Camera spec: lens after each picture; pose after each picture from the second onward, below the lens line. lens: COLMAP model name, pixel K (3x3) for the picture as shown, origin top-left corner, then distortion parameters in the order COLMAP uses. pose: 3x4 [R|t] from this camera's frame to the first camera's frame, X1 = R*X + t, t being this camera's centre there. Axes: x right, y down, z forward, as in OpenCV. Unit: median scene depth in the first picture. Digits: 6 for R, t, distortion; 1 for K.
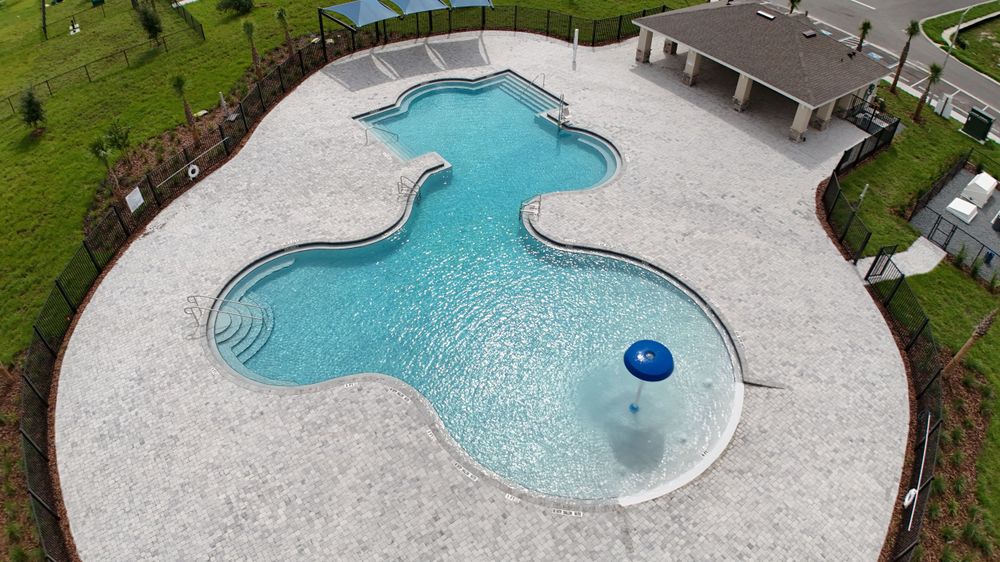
lens RADIAL K [[606.2, 0, 496.1], [0, 606.2, 291.9], [0, 0, 1]] dist [-0.178033, 0.014920]
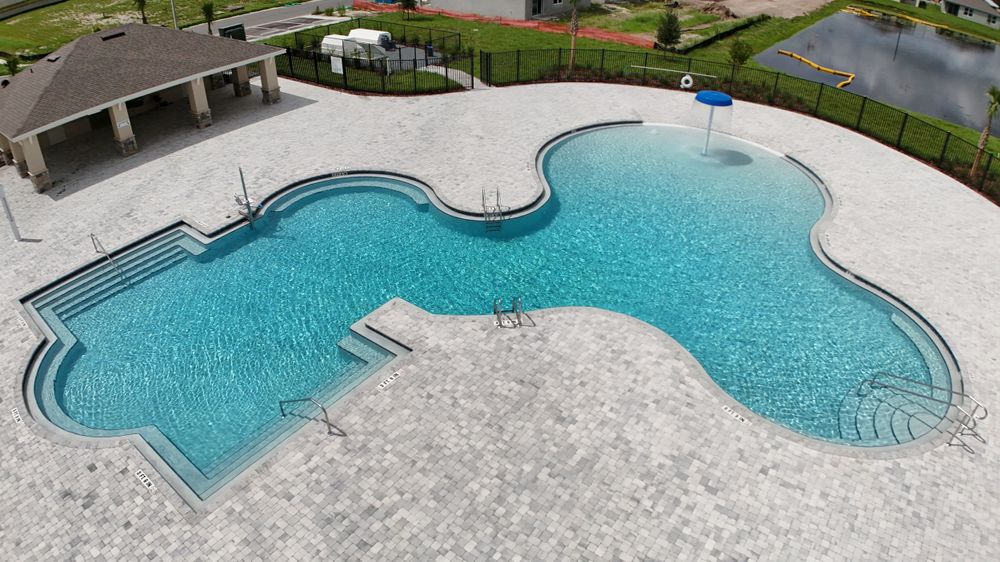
lens RADIAL K [[606.2, 0, 508.9], [0, 606.2, 298.4], [0, 0, 1]] dist [-0.178033, 0.014920]
pose [[-0.310892, -0.562228, 0.766320, -0.607740], [0.655763, 0.456738, 0.601136, -0.547329], [-0.687983, 0.689412, 0.226692, 0.948426]]
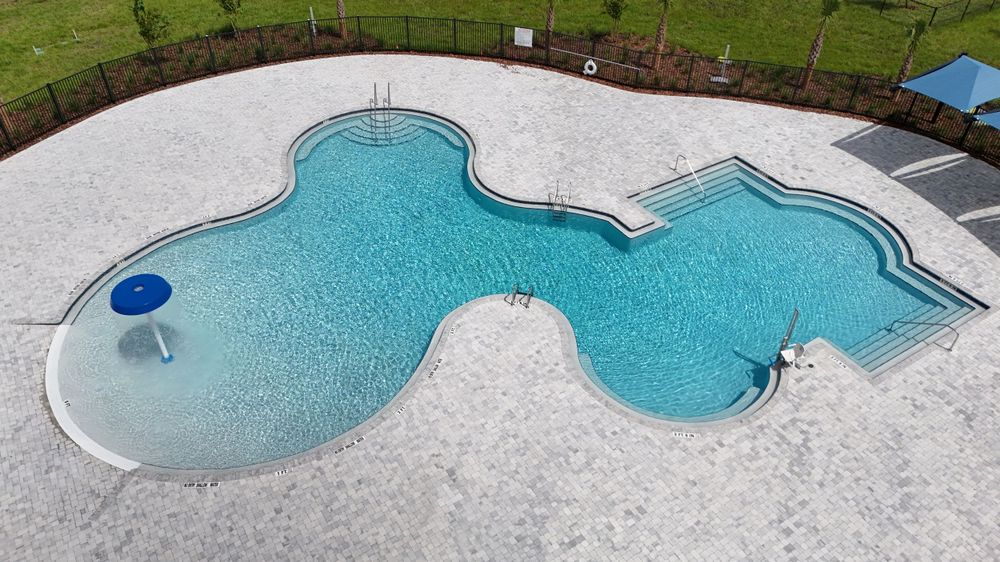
lens RADIAL K [[734.1, 0, 503.4], [0, 734.1, 280.1], [0, 0, 1]] dist [0.064438, -0.061721]
pose [[-0.054419, 0.637885, -0.768207, 0.763401], [-0.717215, 0.510306, 0.474542, -0.581420], [0.694724, 0.576794, 0.429730, 0.631414]]
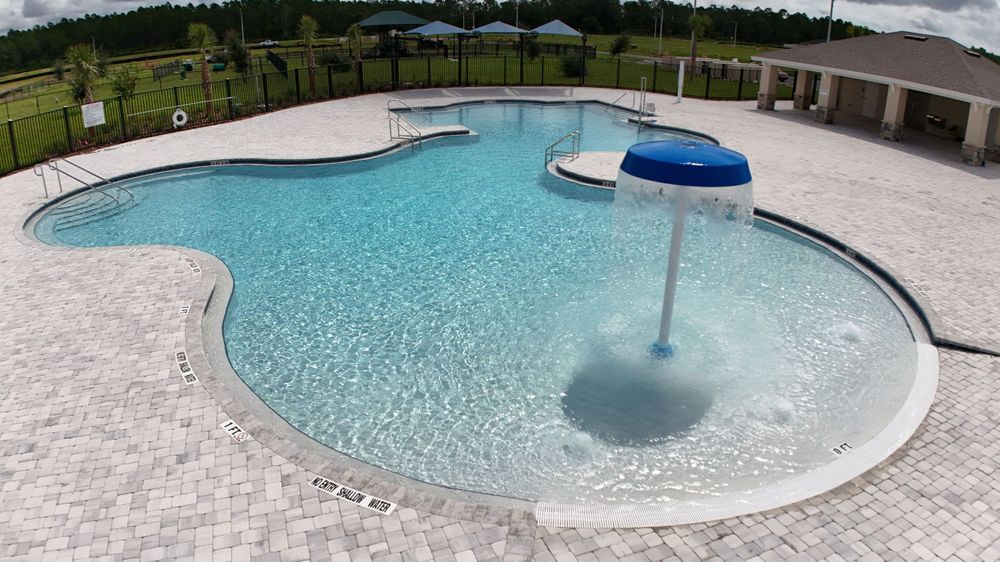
lens RADIAL K [[606.2, 0, 499.5], [0, 606.2, 299.3], [0, 0, 1]] dist [-0.178033, 0.014920]
pose [[0.965980, 0.106274, -0.235772, 0.170596], [-0.179194, 0.932394, -0.313897, 0.241114], [0.186474, 0.345467, 0.919717, 0.467089]]
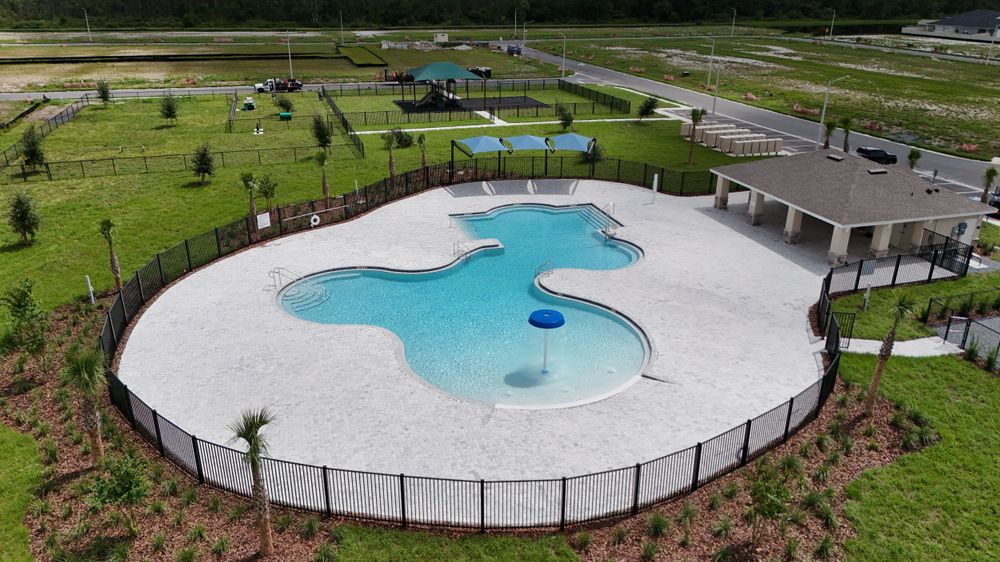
lens RADIAL K [[734.1, 0, 500.4], [0, 734.1, 285.3], [0, 0, 1]] dist [0.064438, -0.061721]
pose [[0.941874, 0.124505, -0.312044, 0.480994], [-0.233596, 0.910240, -0.341902, 0.461091], [0.241467, 0.394921, 0.886415, -0.397257]]
